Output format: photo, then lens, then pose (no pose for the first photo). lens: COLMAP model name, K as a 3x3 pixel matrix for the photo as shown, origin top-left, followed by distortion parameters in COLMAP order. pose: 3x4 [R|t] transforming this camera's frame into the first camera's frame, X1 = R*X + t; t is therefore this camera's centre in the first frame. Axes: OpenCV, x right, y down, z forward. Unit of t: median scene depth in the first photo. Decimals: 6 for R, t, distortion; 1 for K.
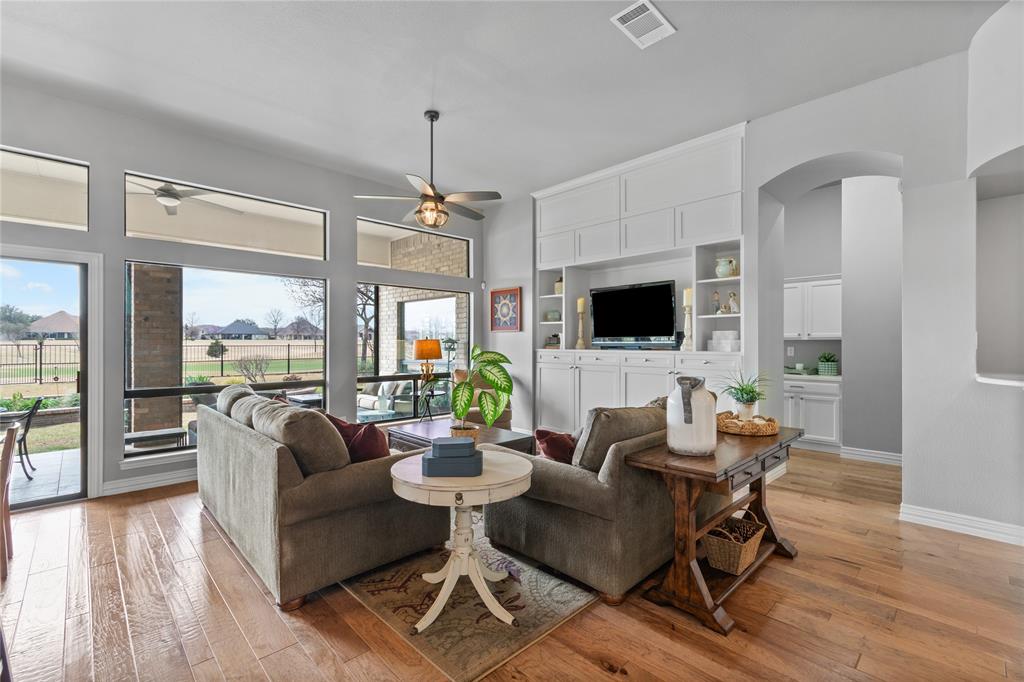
lens RADIAL K [[452.1, 0, 516.8], [0, 452.1, 338.2], [0, 0, 1]] dist [0.003476, 0.000678]
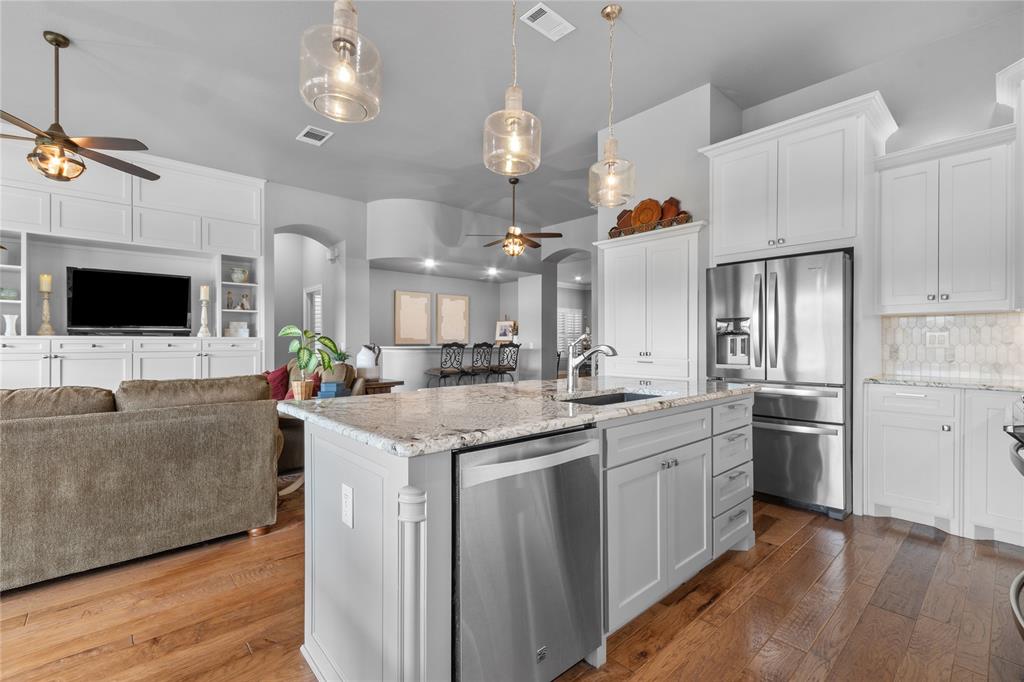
lens RADIAL K [[452.1, 0, 509.8], [0, 452.1, 342.3], [0, 0, 1]] dist [0.003476, 0.000678]
pose [[0.029501, -0.003963, 0.999557, -0.704788], [-0.015767, 0.999866, 0.004430, 0.020705], [-0.999440, -0.015891, 0.029435, 0.126743]]
